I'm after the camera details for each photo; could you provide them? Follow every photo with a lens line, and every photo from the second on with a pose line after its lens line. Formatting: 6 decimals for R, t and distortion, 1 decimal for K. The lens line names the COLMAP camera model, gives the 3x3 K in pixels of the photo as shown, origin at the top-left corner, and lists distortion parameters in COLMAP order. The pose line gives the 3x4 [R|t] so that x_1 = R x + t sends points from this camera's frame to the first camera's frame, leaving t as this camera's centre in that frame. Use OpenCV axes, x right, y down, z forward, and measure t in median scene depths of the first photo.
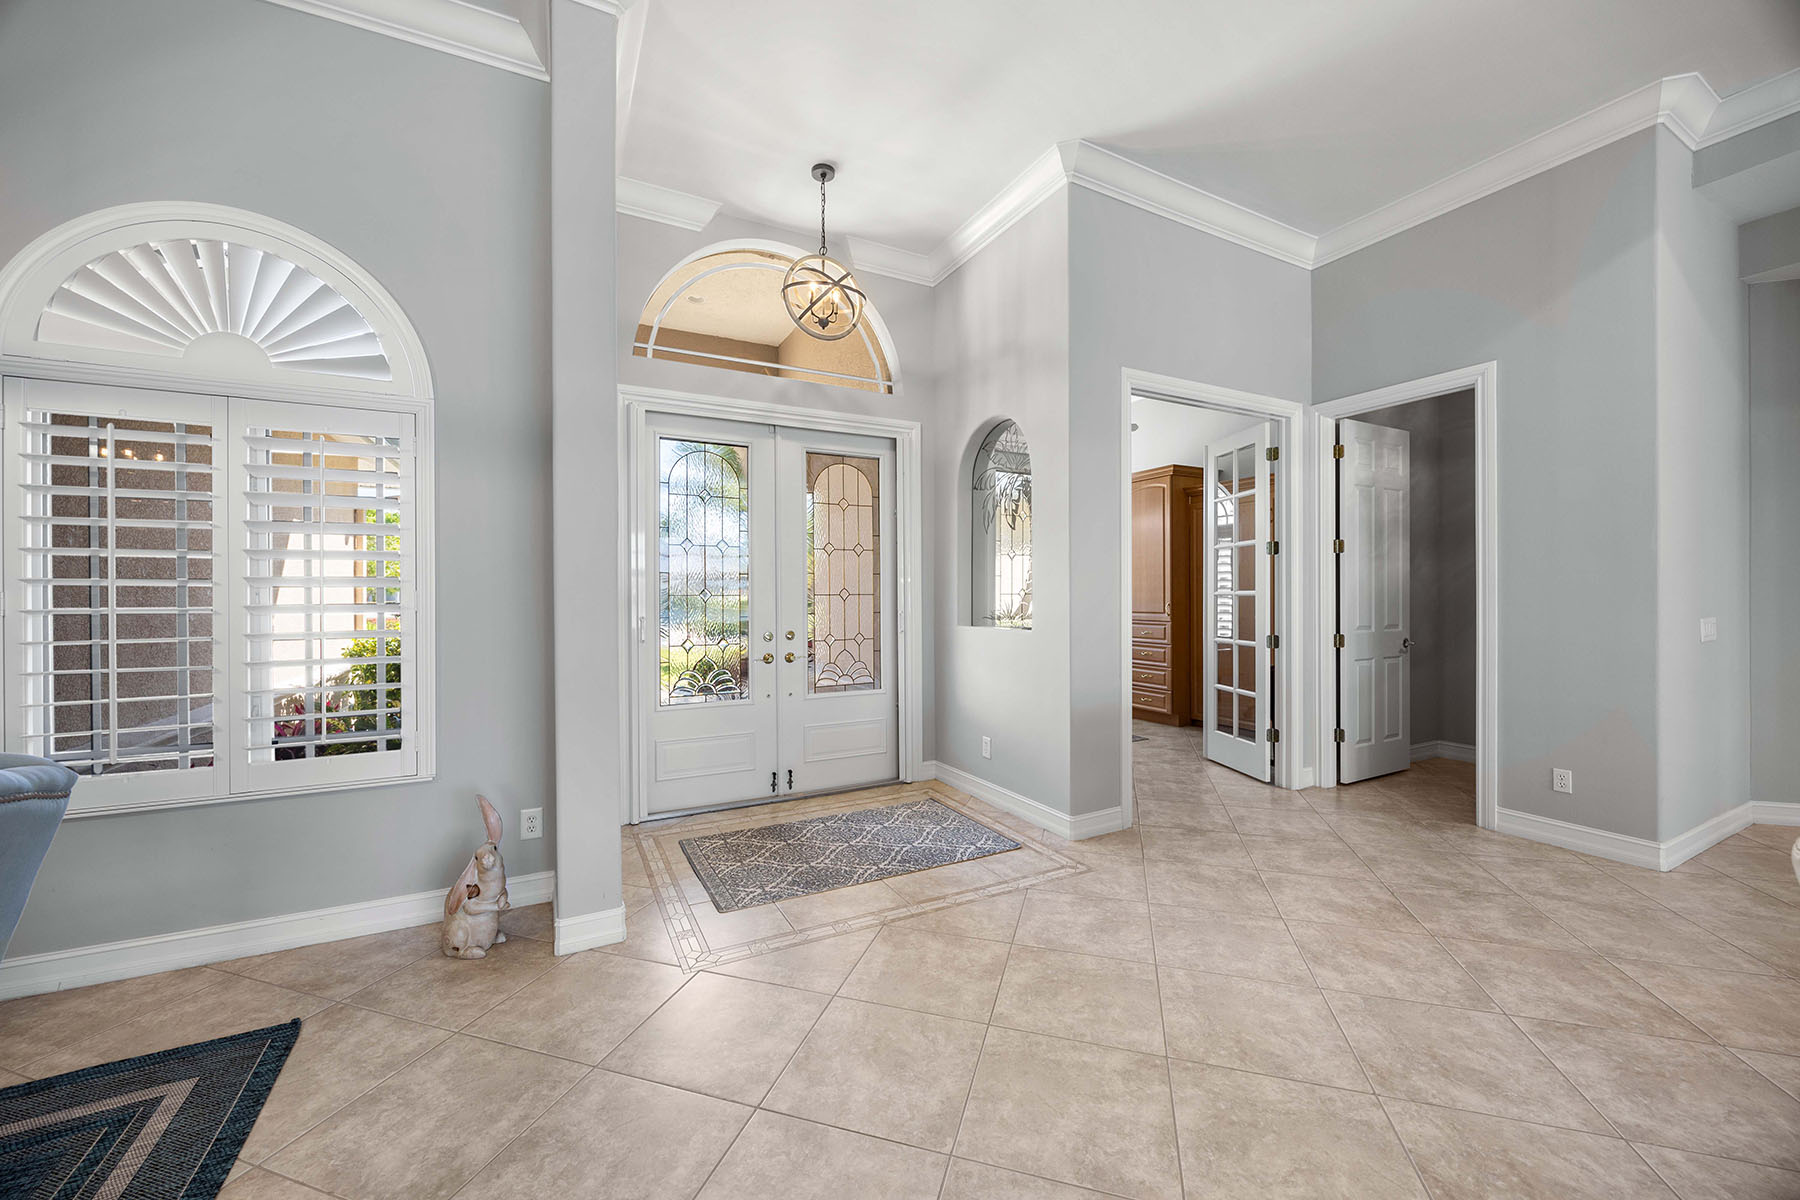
lens RADIAL K [[680.4, 0, 900.5], [0, 680.4, 595.6], [0, 0, 1]] dist [-0.000850, -0.000023]
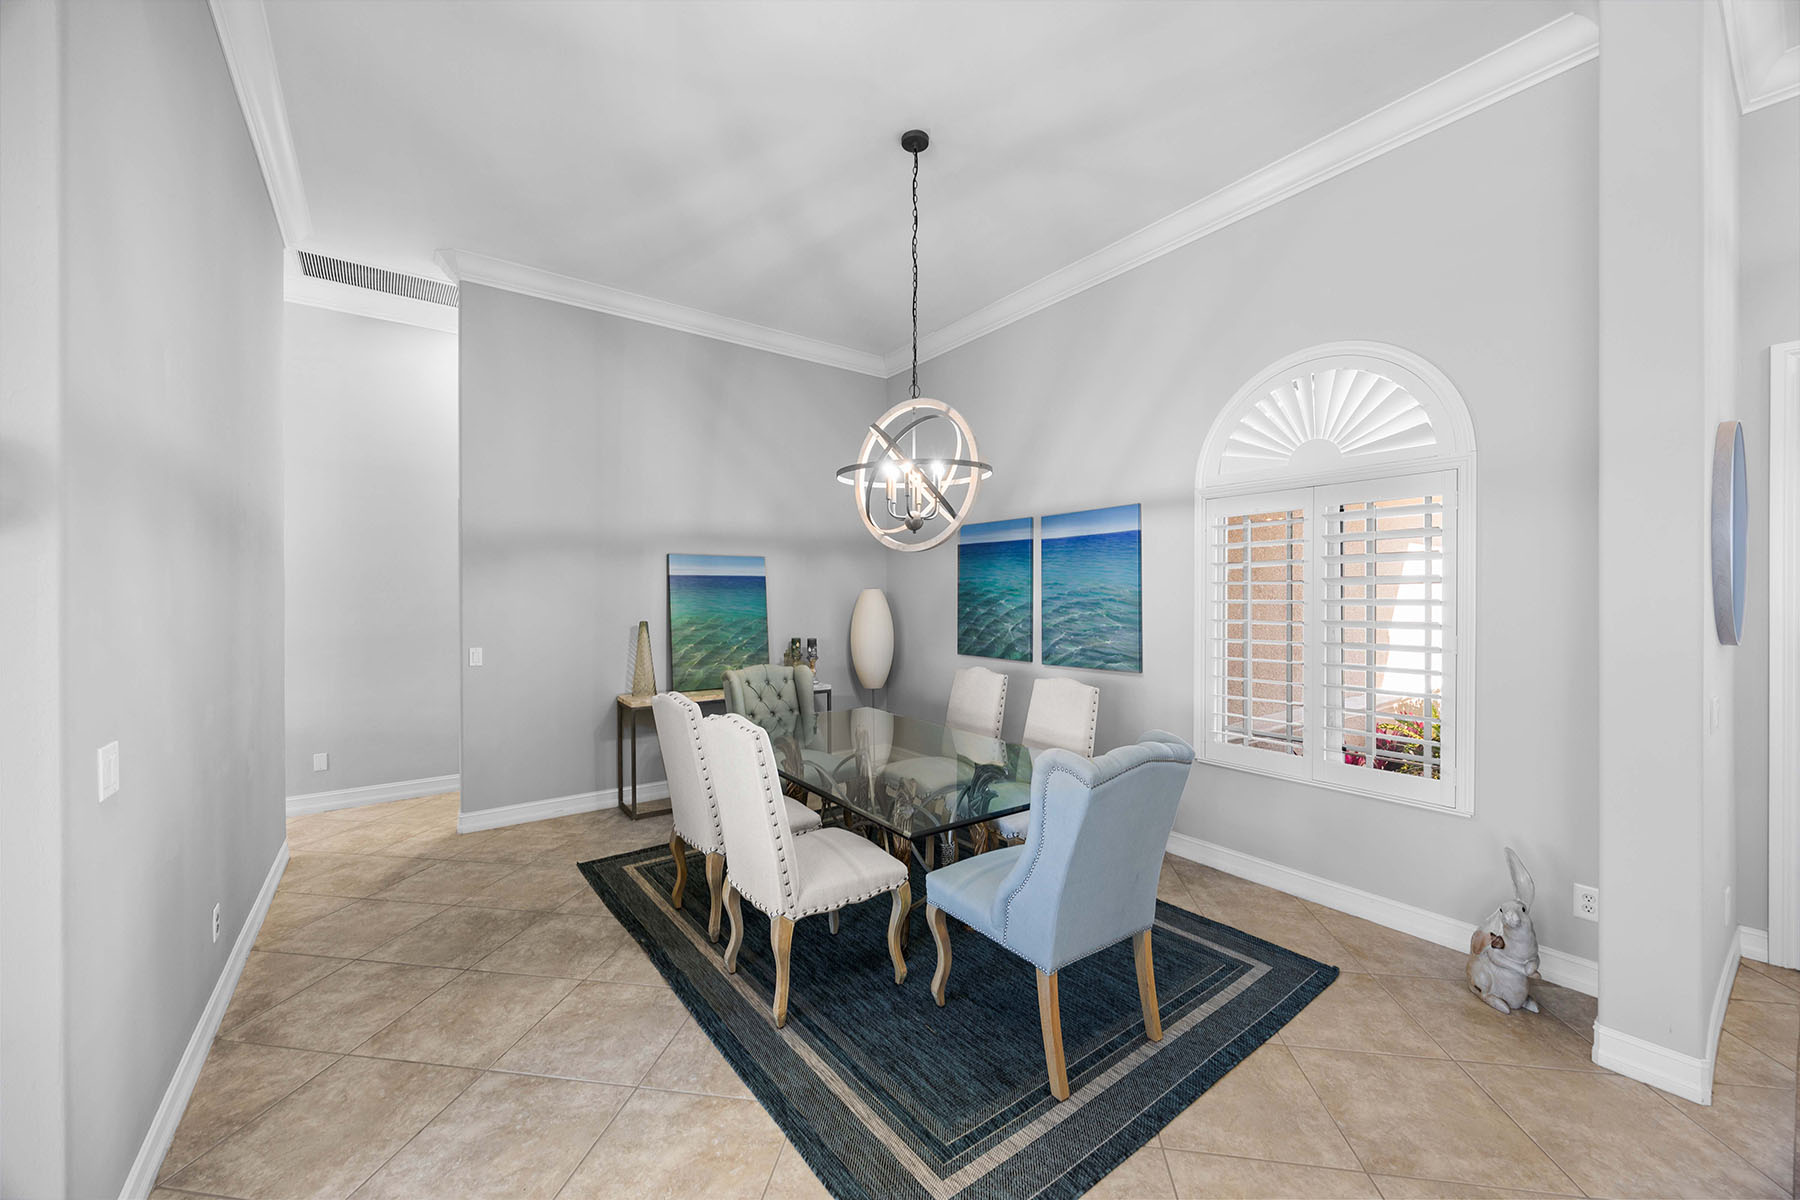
lens RADIAL K [[680.4, 0, 900.7], [0, 680.4, 591.2], [0, 0, 1]] dist [-0.000850, -0.000023]
pose [[0.159023, -0.001224, -0.987274, 0.231539], [0.000601, 0.999999, -0.001143, -0.085629], [0.987275, -0.000411, 0.159023, -0.031063]]
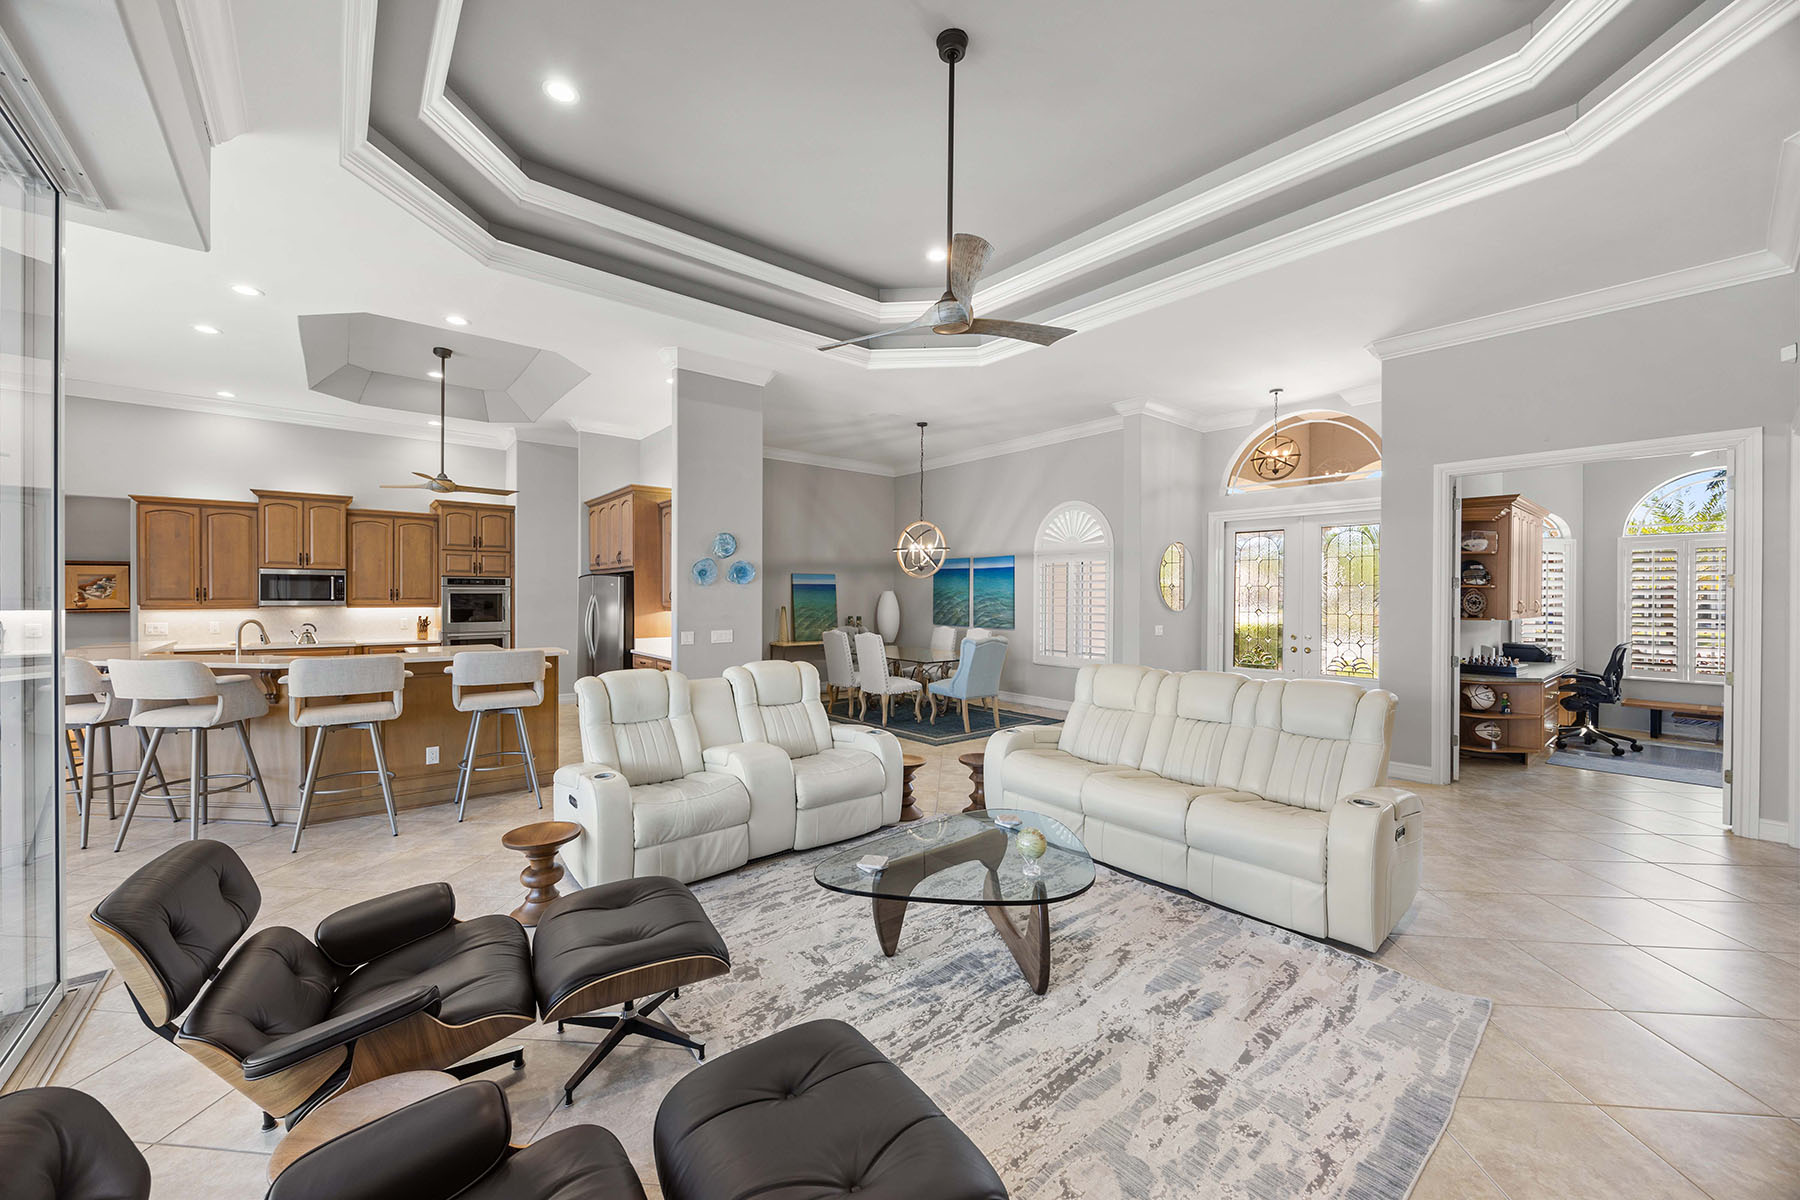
lens RADIAL K [[680.4, 0, 889.3], [0, 680.4, 598.7], [0, 0, 1]] dist [-0.000850, -0.000023]
pose [[0.199739, 0.011714, -0.979779, 2.409820], [-0.005949, 0.999925, 0.010742, -0.093433], [0.979831, 0.003683, 0.199793, -0.675717]]
